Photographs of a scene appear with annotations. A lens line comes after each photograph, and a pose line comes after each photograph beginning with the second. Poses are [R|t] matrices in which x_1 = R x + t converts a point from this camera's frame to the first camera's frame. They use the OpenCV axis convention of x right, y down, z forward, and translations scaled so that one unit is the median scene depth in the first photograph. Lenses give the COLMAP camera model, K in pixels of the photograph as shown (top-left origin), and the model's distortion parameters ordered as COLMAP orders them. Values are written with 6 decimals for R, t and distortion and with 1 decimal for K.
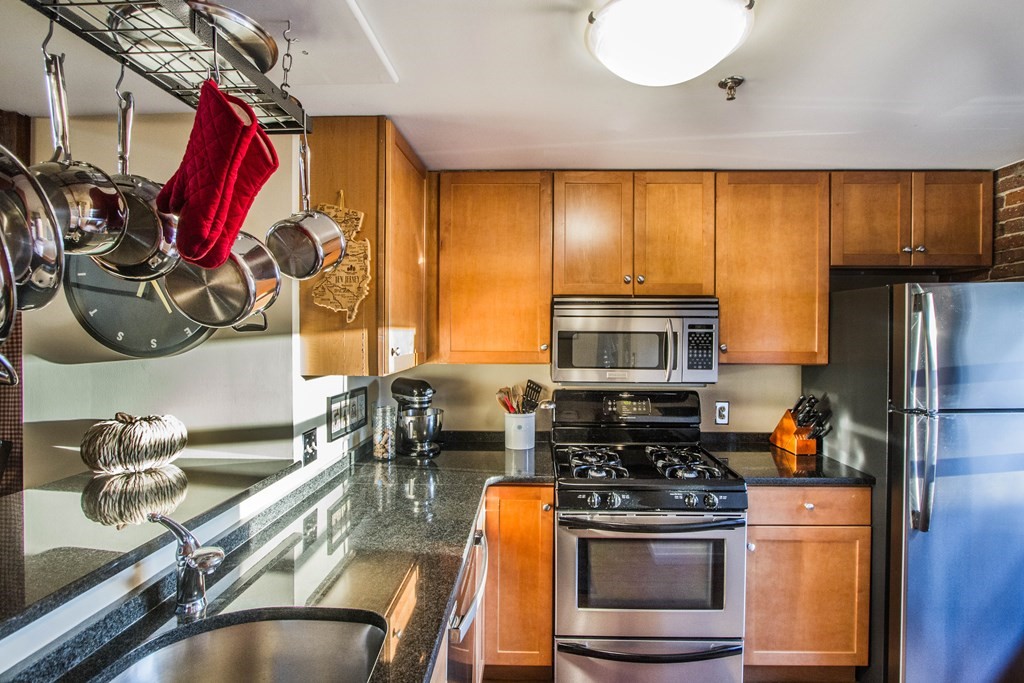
lens RADIAL K [[484.8, 0, 515.2], [0, 484.8, 334.7], [0, 0, 1]] dist [-0.012359, 0.001062]
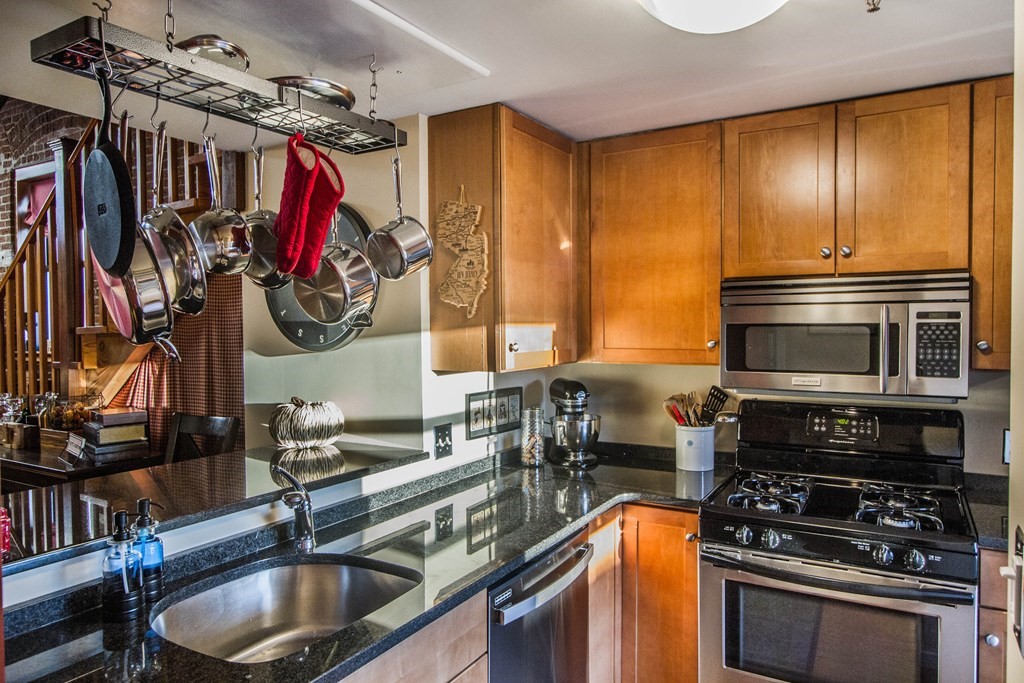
lens RADIAL K [[671.9, 0, 512.0], [0, 671.9, 341.5], [0, 0, 1]] dist [-0.003355, 0.002184]
pose [[0.873964, 0.001461, -0.485989, 0.343512], [0.006627, 0.999867, 0.014925, 0.002777], [0.485946, -0.016265, 0.873837, -0.139970]]
